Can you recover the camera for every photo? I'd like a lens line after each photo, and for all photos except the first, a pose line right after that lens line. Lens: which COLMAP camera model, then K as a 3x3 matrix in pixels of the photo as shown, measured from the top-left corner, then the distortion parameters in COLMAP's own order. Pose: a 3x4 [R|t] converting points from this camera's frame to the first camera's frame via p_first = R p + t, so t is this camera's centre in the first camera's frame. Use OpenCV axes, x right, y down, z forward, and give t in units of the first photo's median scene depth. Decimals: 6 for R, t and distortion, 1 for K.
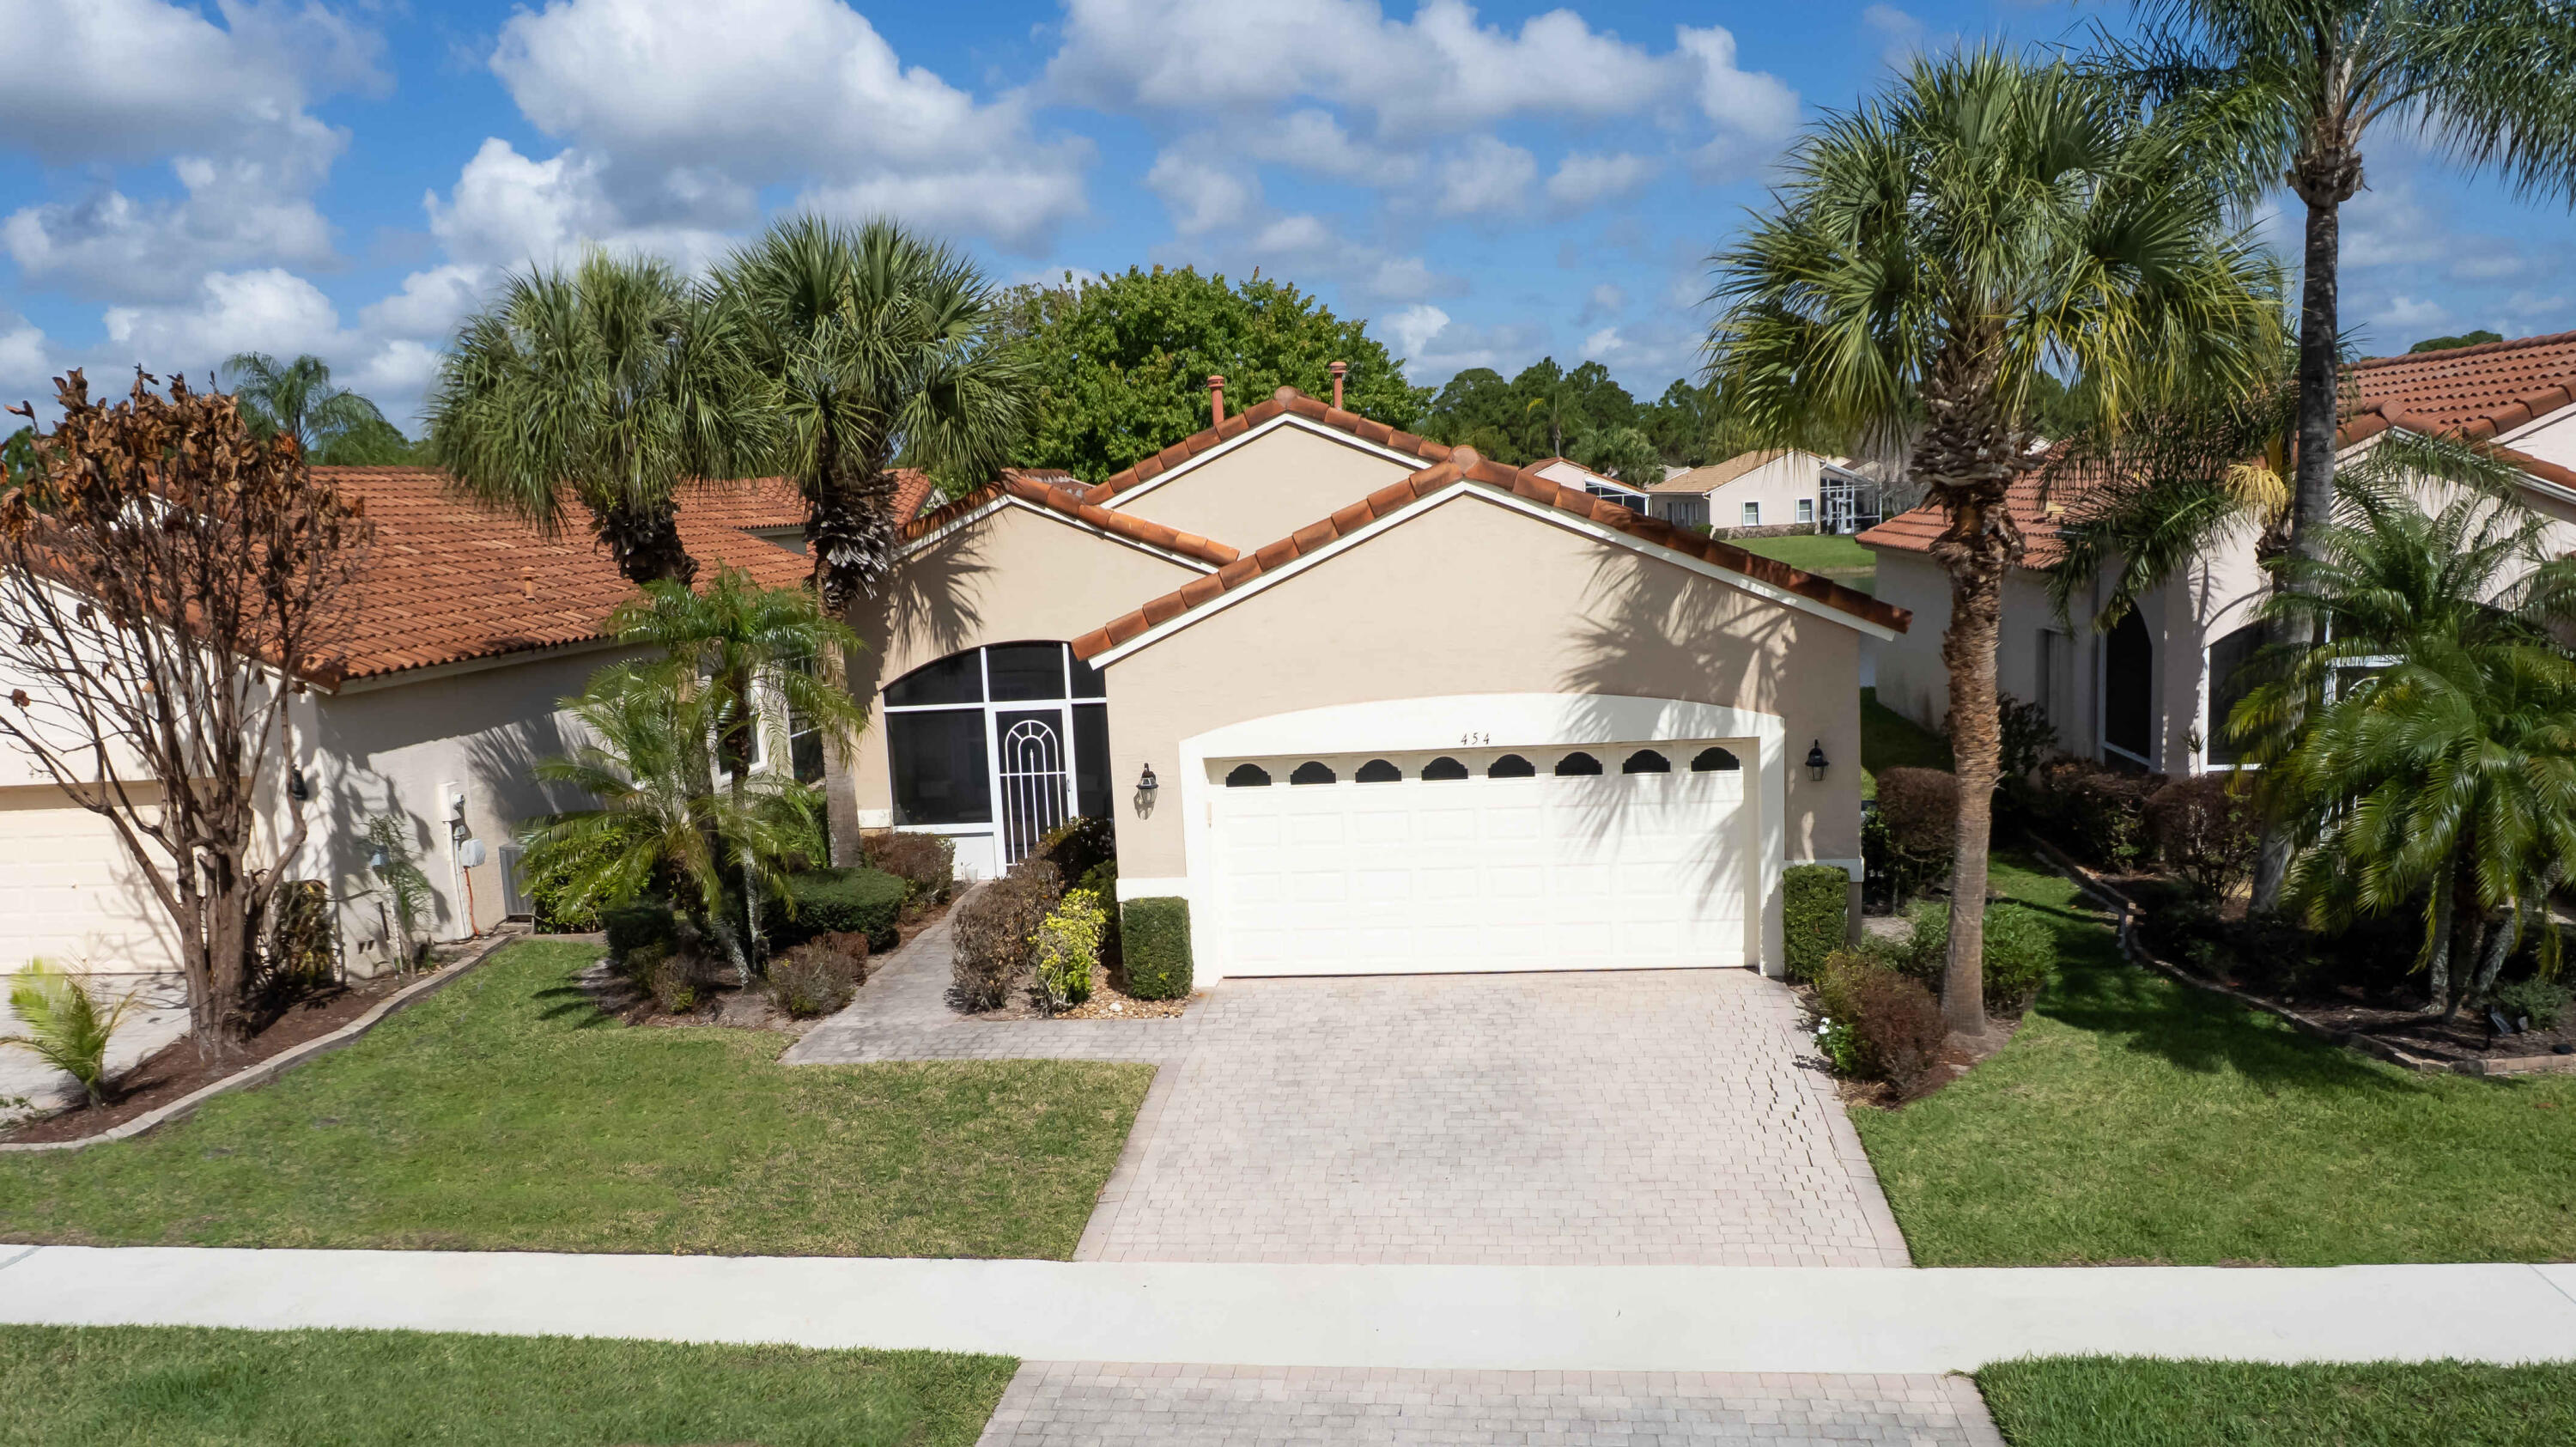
lens RADIAL K [[2113.3, 0, 1193.8], [0, 2113.3, 860.8], [0, 0, 1]] dist [-0.038298, -0.005392]
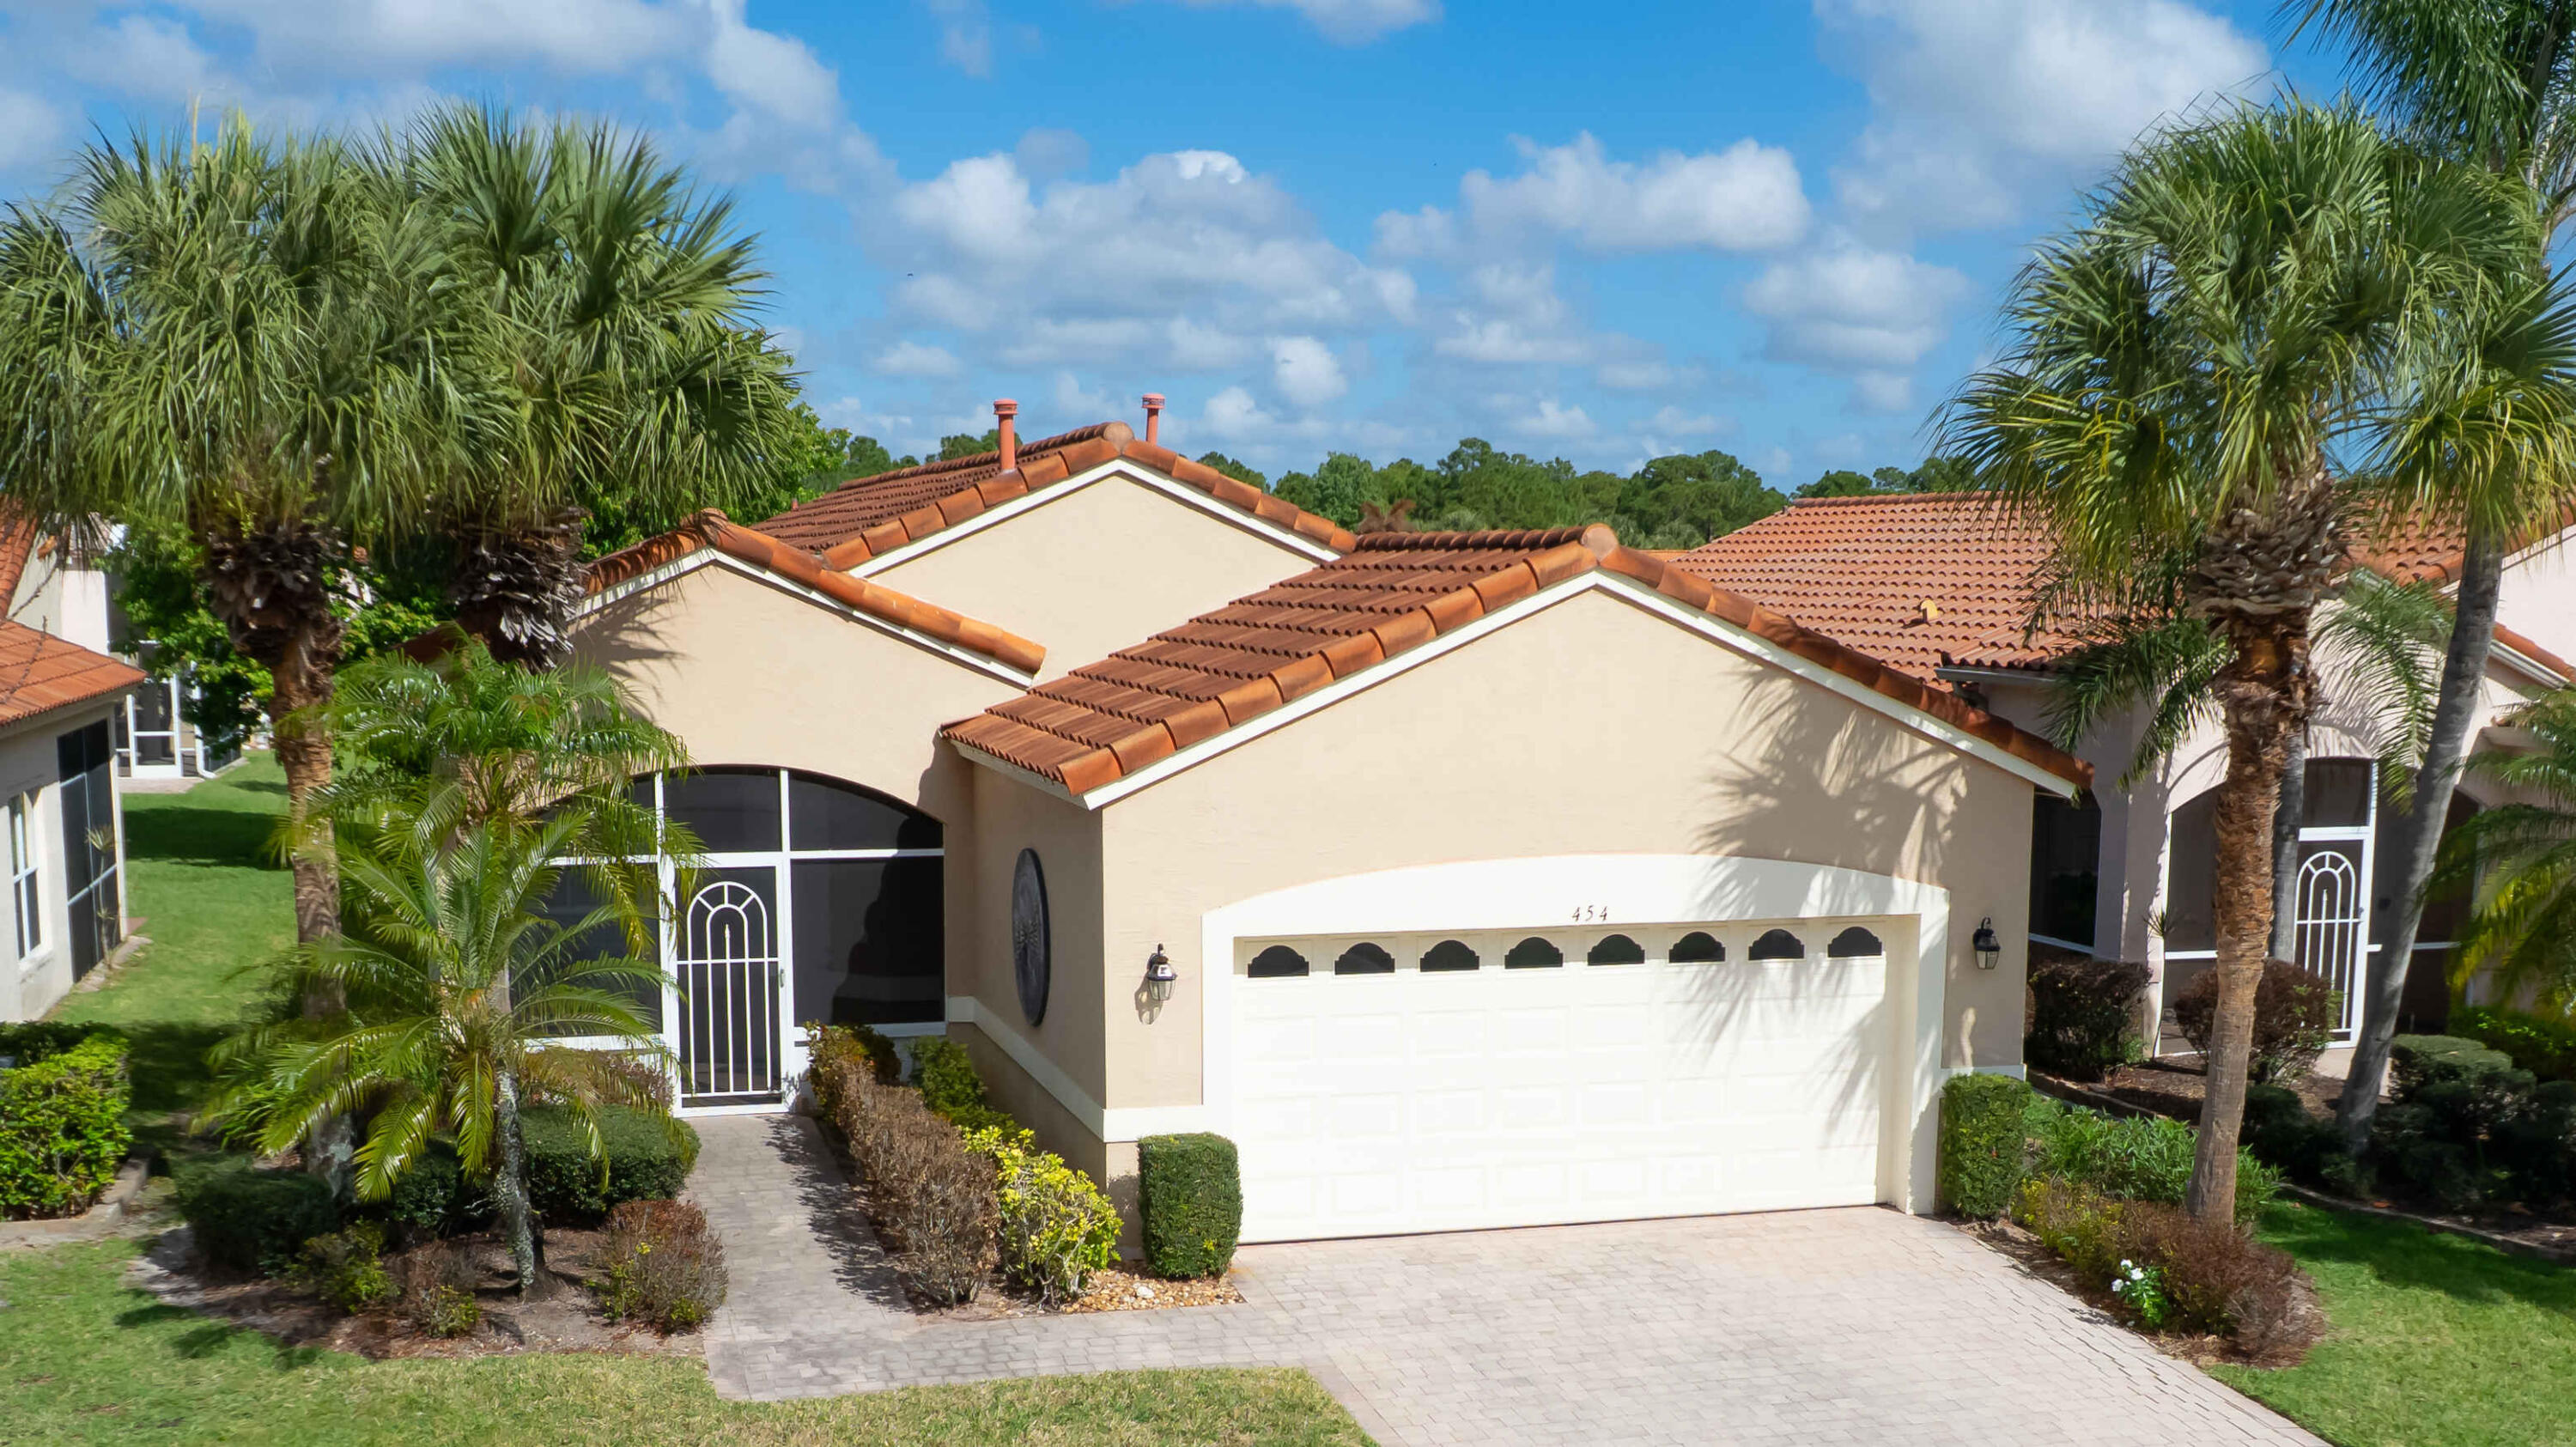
lens RADIAL K [[2860.2, 0, 1291.0], [0, 2860.2, 1071.1], [0, 0, 1]] dist [-0.041793, -0.003776]
pose [[0.905626, -0.014299, 0.423837, -0.395702], [0.016749, 0.999858, -0.002055, -0.001218], [-0.423747, 0.008960, 0.905736, 0.121474]]
